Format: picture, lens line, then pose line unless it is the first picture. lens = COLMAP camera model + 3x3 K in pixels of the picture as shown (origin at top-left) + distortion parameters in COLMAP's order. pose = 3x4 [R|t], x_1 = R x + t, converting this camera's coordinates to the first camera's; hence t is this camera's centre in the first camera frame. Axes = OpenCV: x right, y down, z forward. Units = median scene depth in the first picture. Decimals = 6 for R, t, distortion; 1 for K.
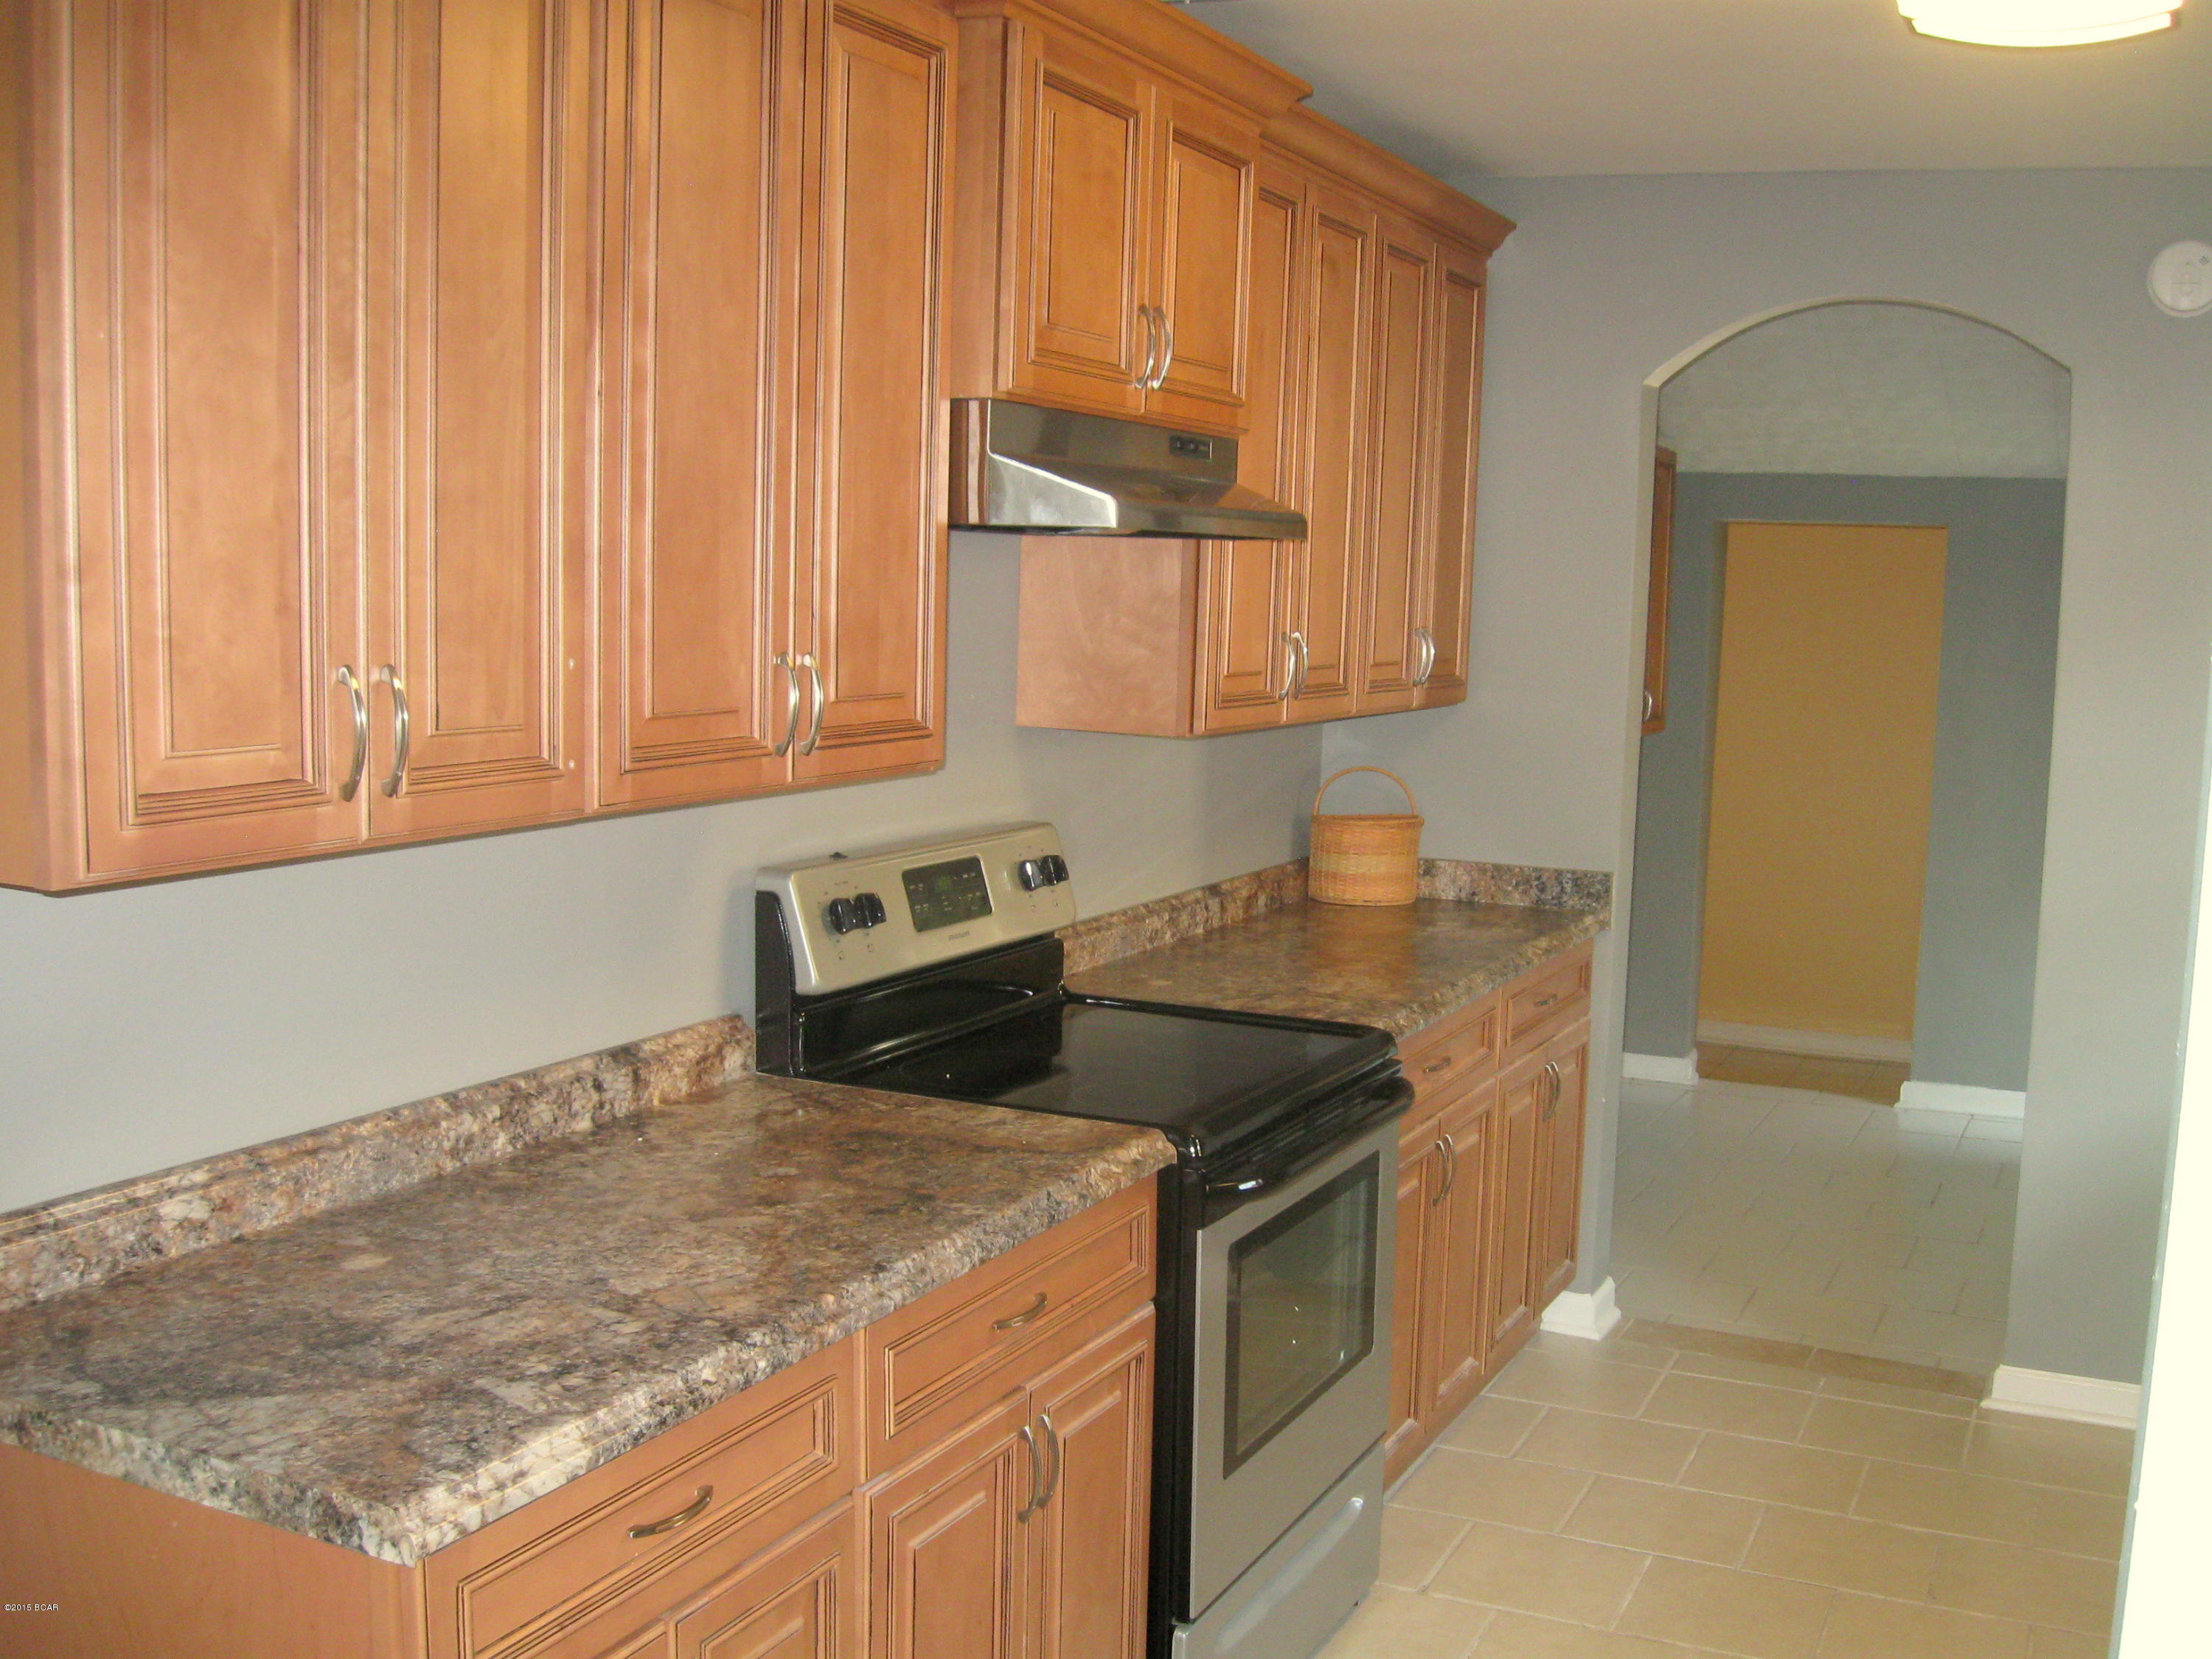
lens RADIAL K [[2175.2, 0, 1107.9], [0, 2175.2, 889.1], [0, 0, 1]] dist [-0.114872, 0.035742]
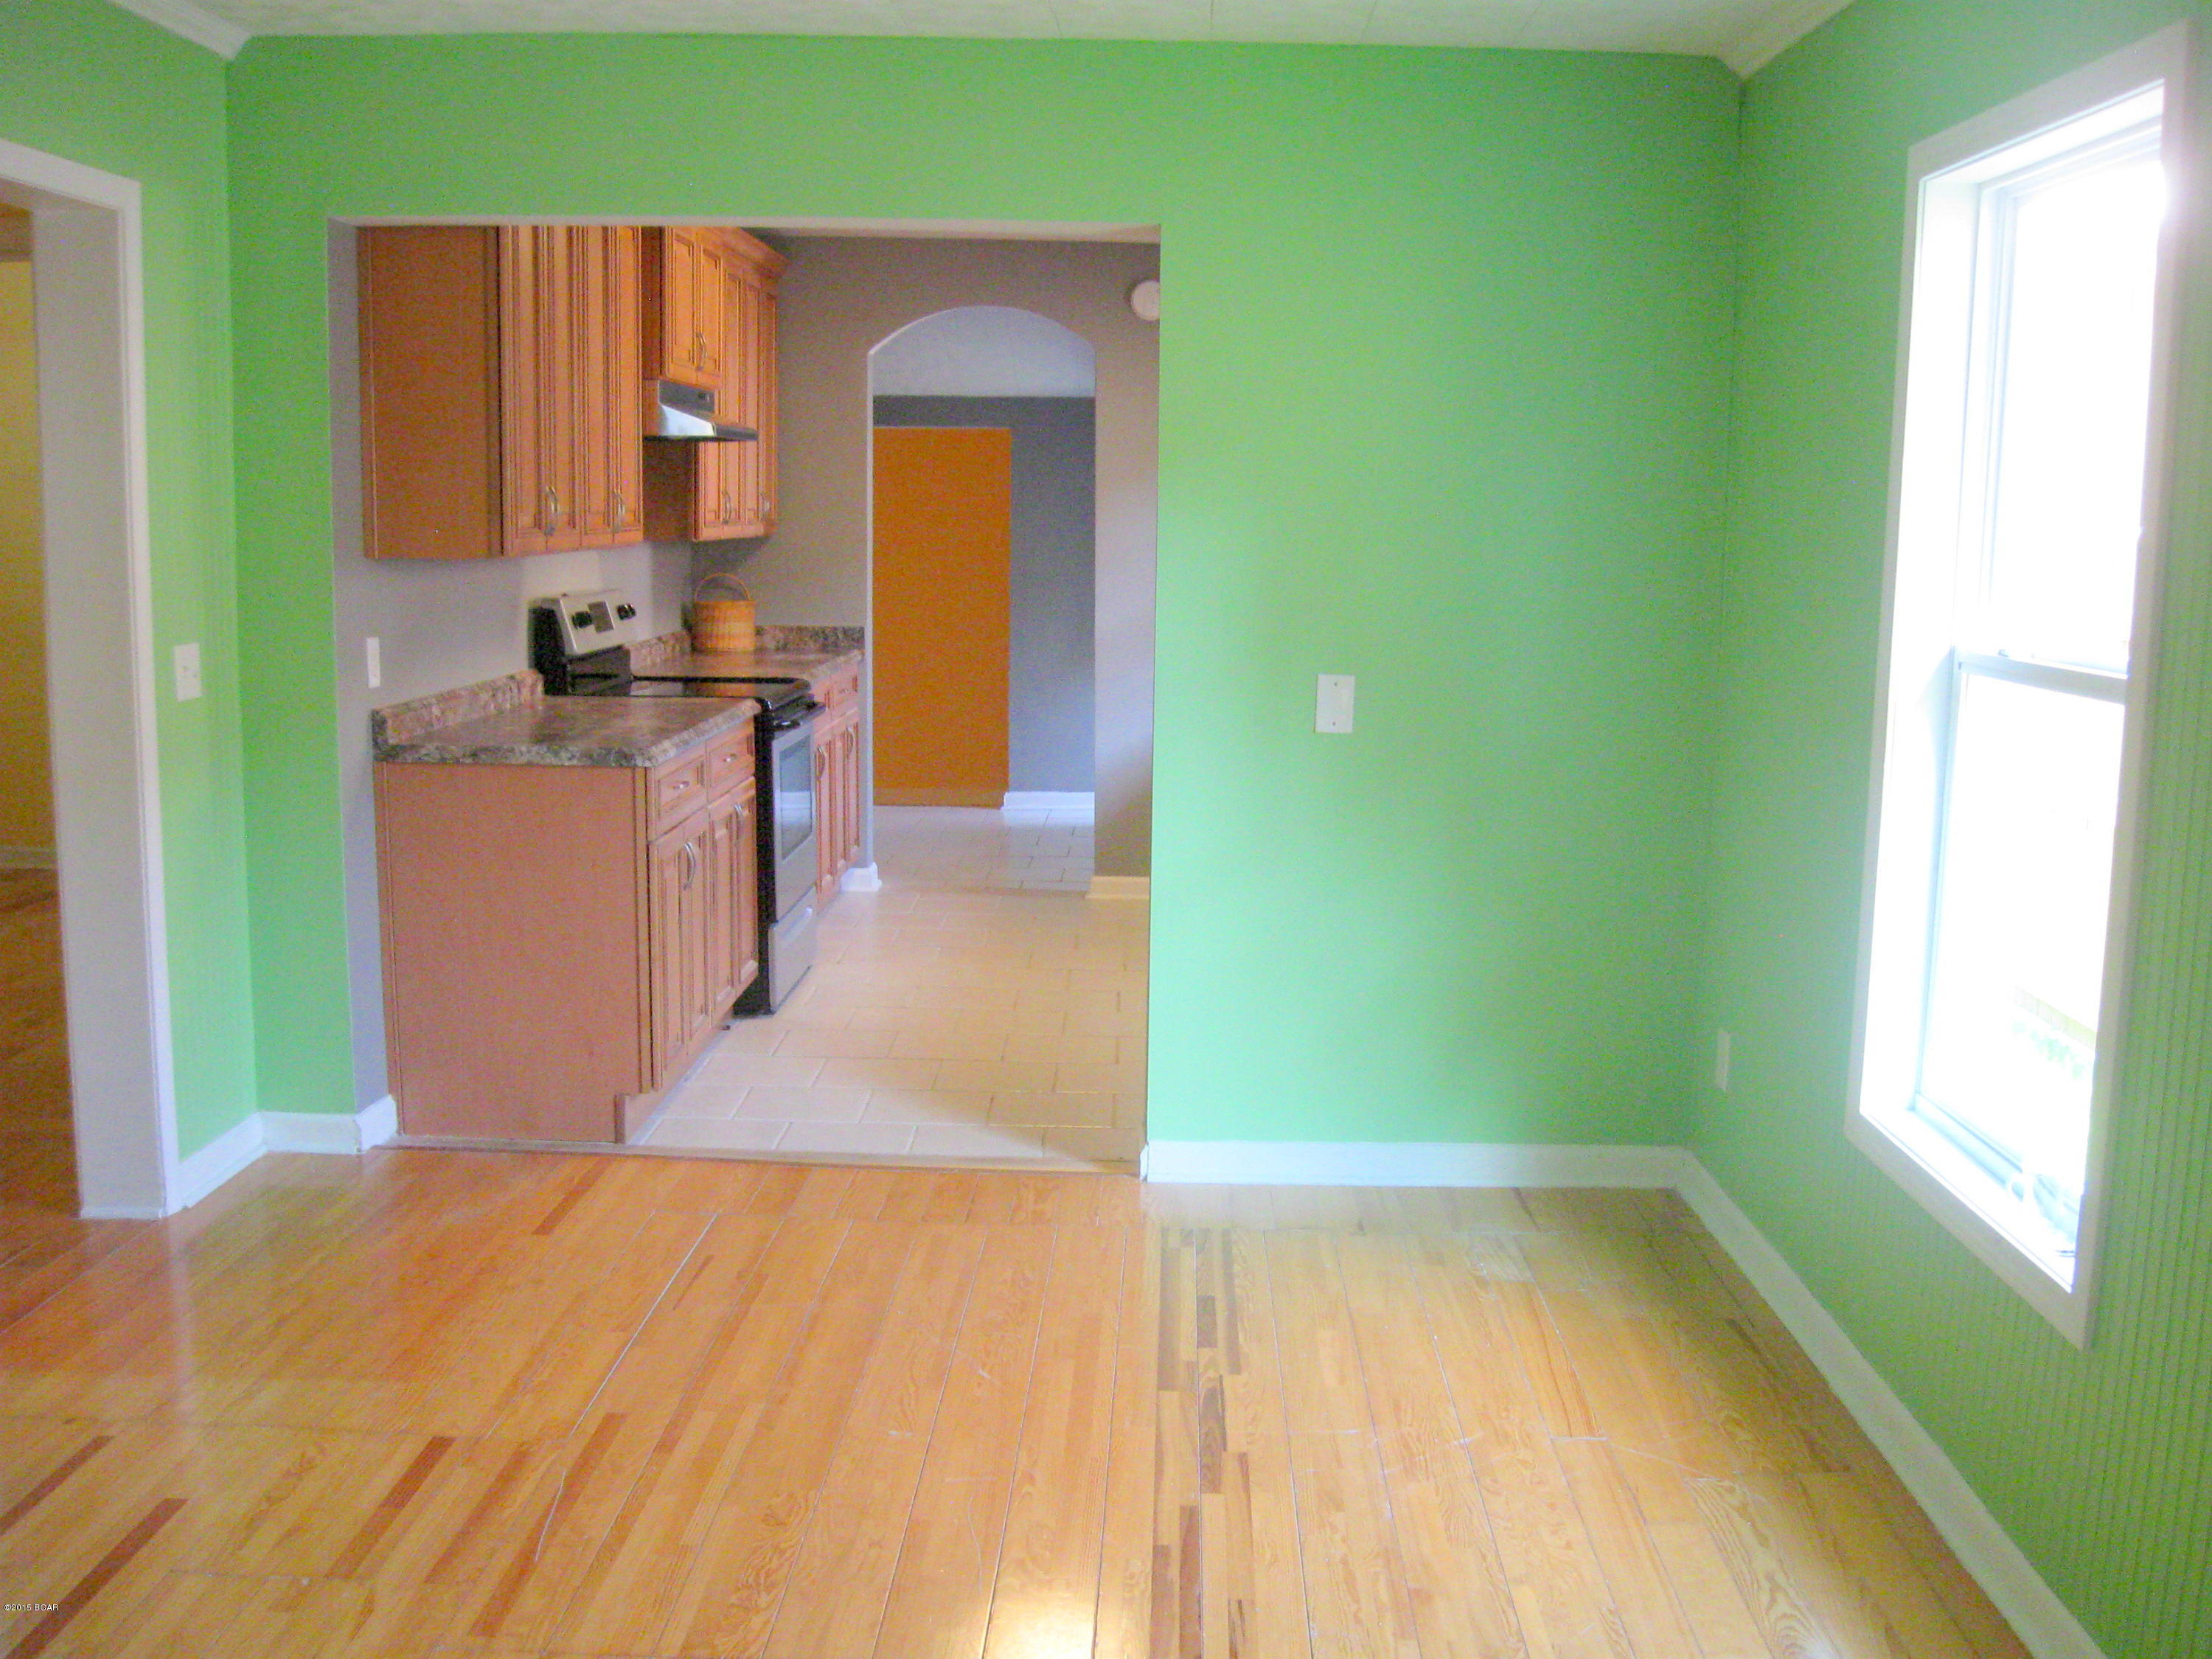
lens RADIAL K [[2301.8, 0, 1106.0], [0, 2301.8, 829.5], [0, 0, 1]] dist [-0.137102, 0.004350]
pose [[0.903216, -0.077096, 0.422205, -0.532735], [0.075695, 0.996928, 0.020109, 0.181906], [-0.422458, 0.013796, 0.906277, -1.067136]]
